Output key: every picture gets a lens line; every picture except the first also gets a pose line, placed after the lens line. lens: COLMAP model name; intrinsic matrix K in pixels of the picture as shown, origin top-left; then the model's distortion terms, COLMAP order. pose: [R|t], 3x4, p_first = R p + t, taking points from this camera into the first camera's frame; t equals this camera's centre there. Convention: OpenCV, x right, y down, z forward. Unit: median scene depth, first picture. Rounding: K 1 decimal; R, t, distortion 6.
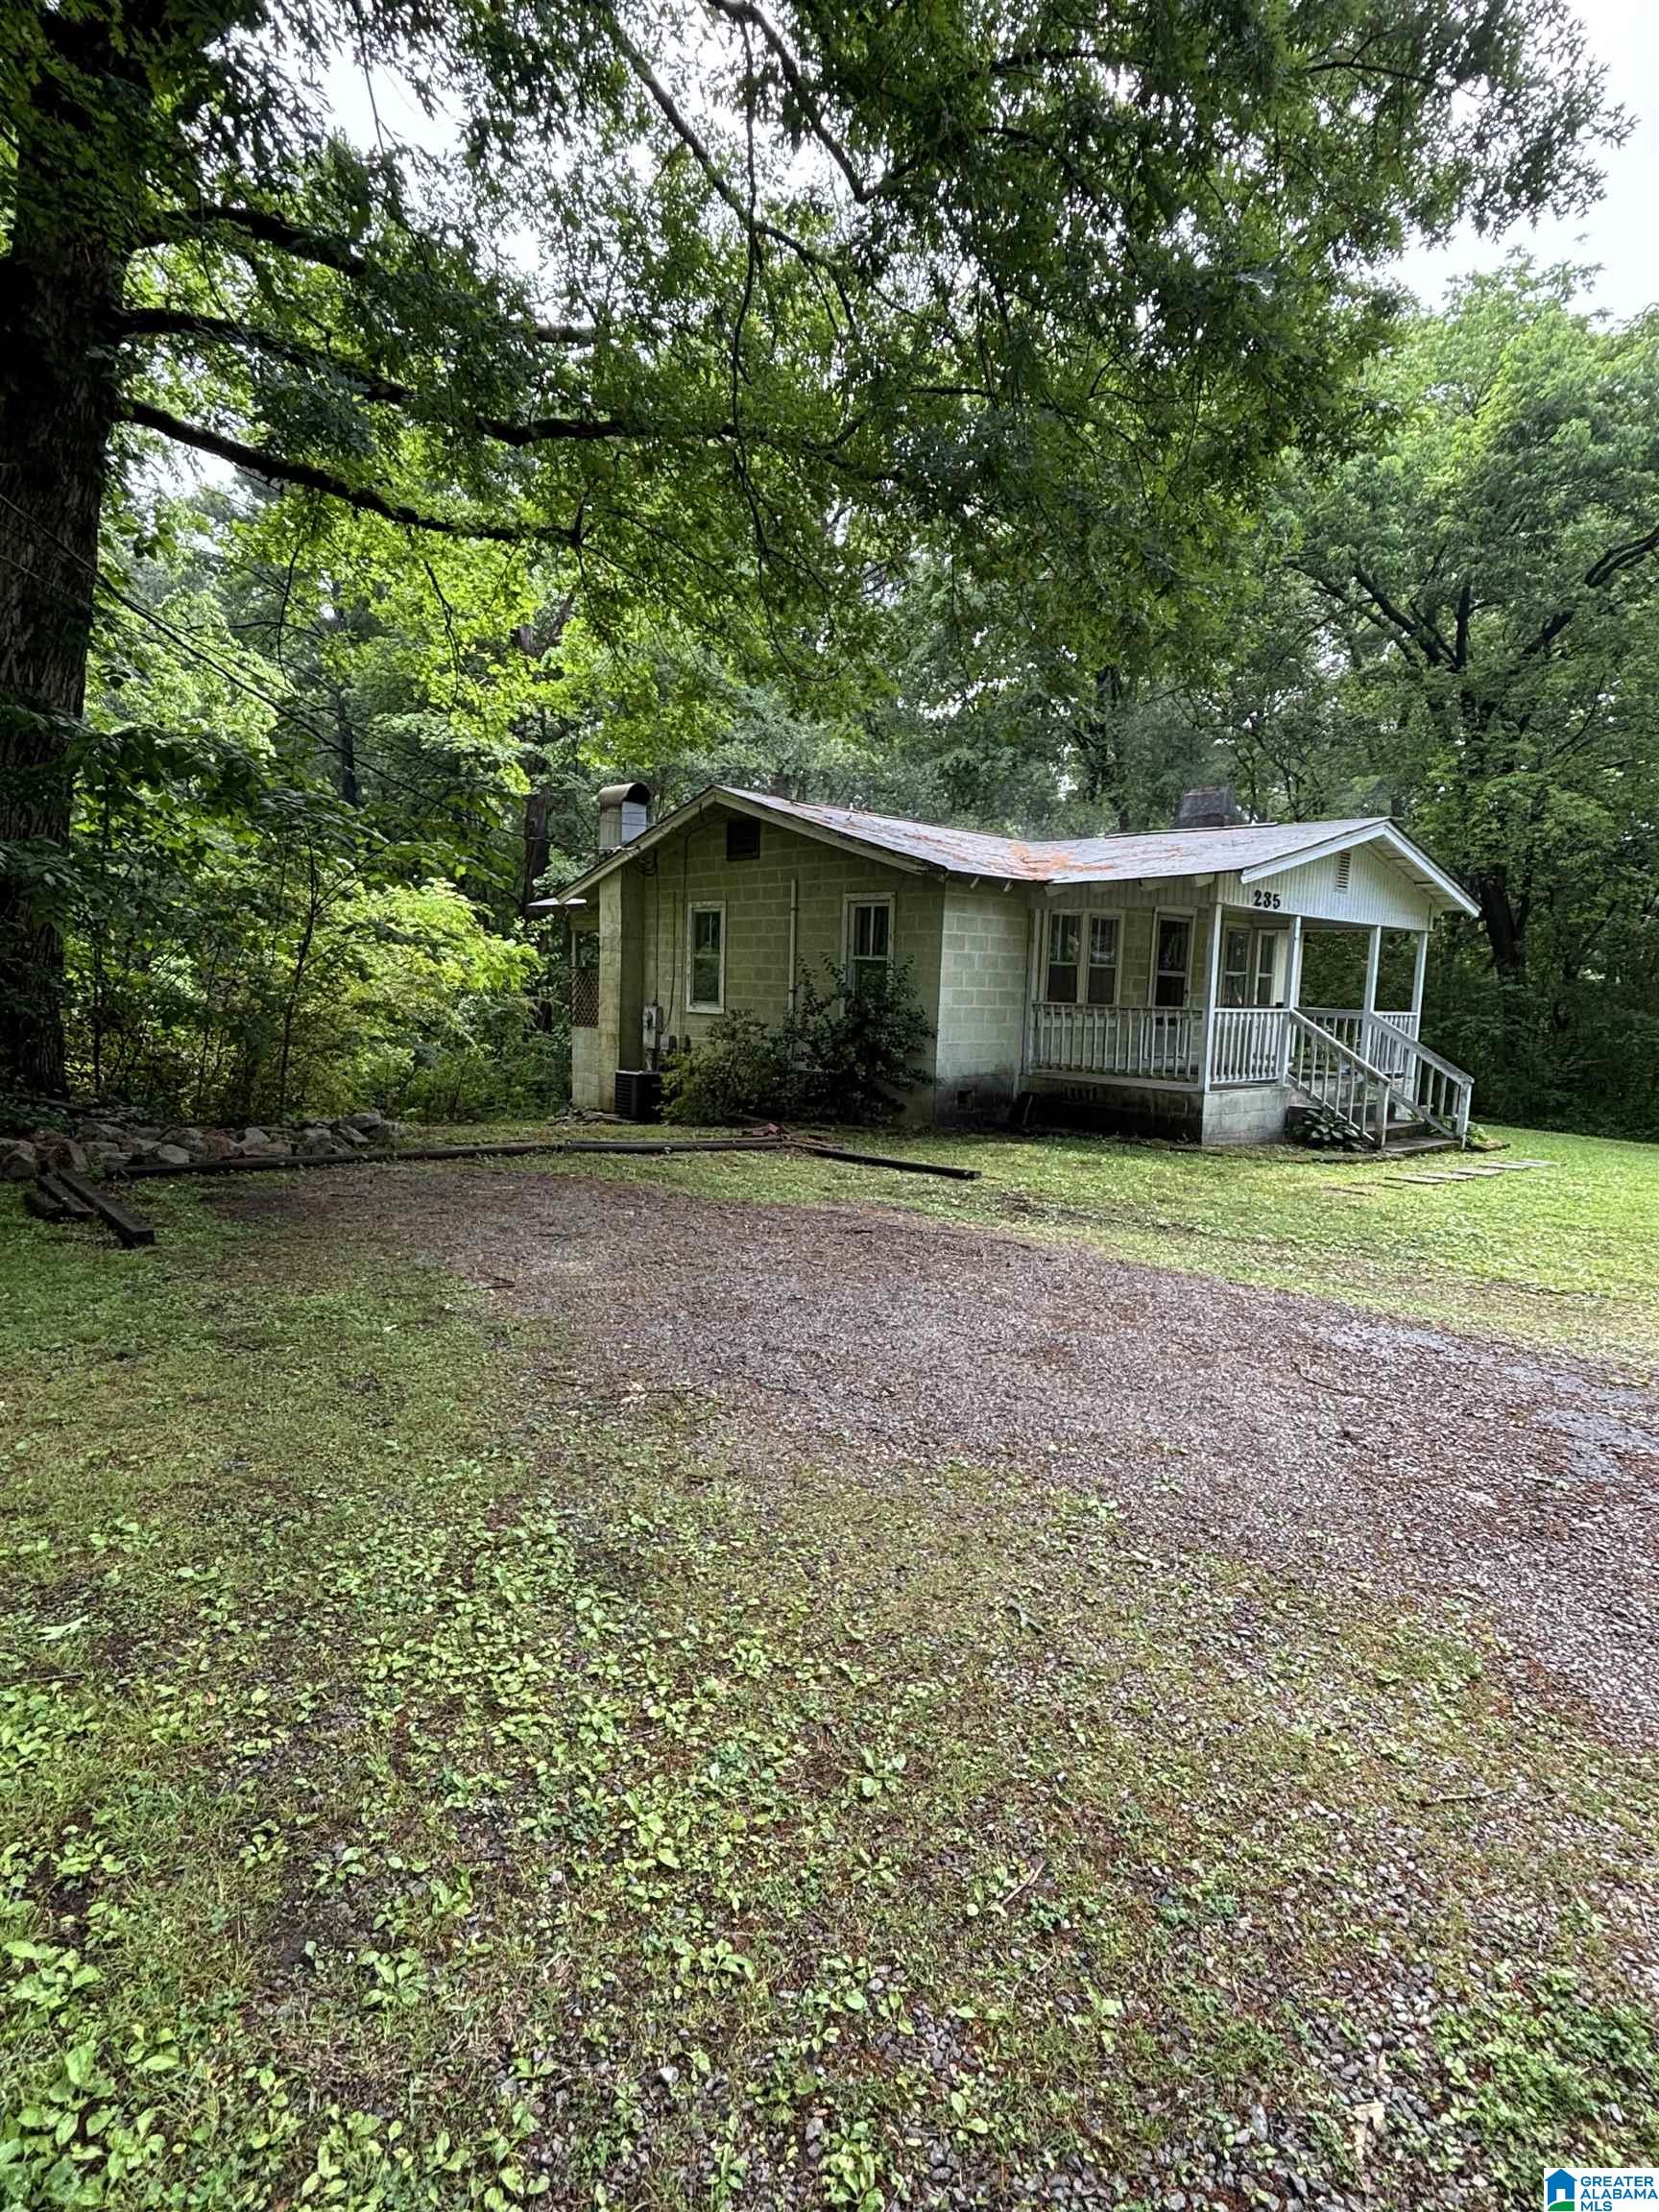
lens RADIAL K [[1155.7, 0, 832.3], [0, 1155.7, 1111.6], [0, 0, 1]] dist [0.000544, -0.000005]
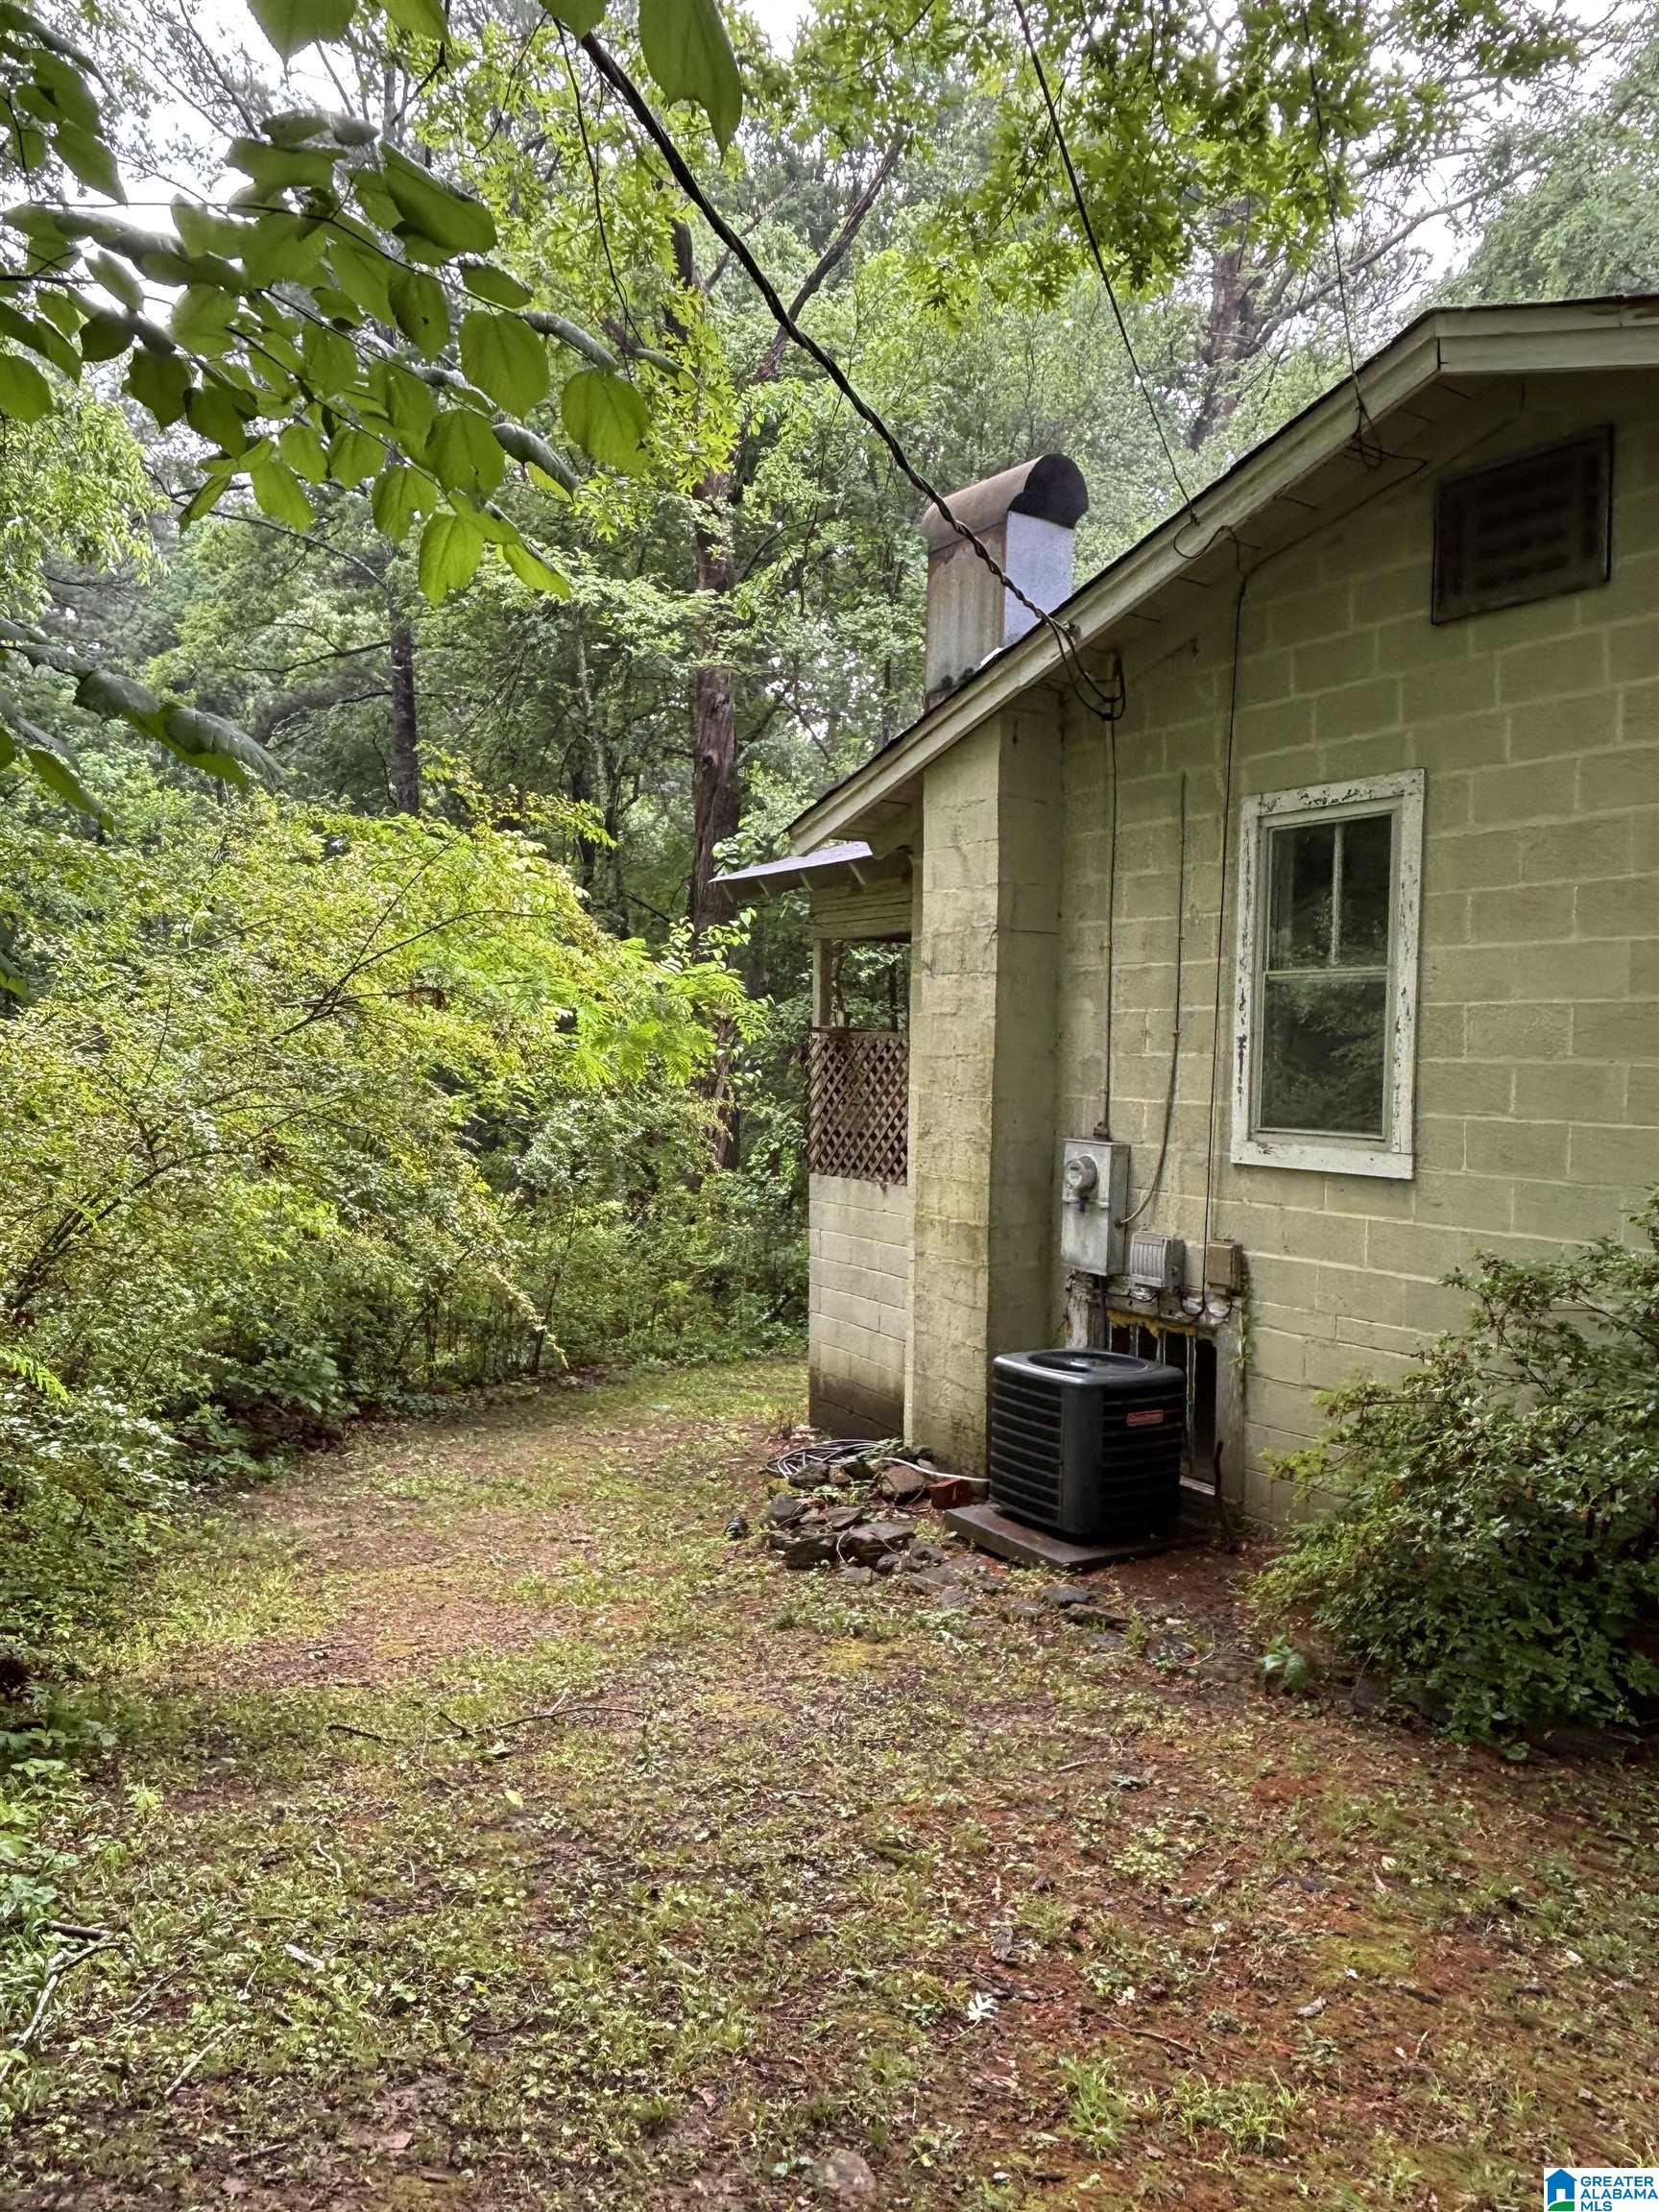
lens RADIAL K [[1548.8, 0, 828.7], [0, 1548.8, 1106.4], [0, 0, 1]] dist [0.002502, 0.000132]
pose [[0.986618, -0.013077, -0.162525, -0.157195], [0.000517, 0.997024, -0.077085, -0.066937], [0.163049, 0.075970, 0.983689, 0.558520]]
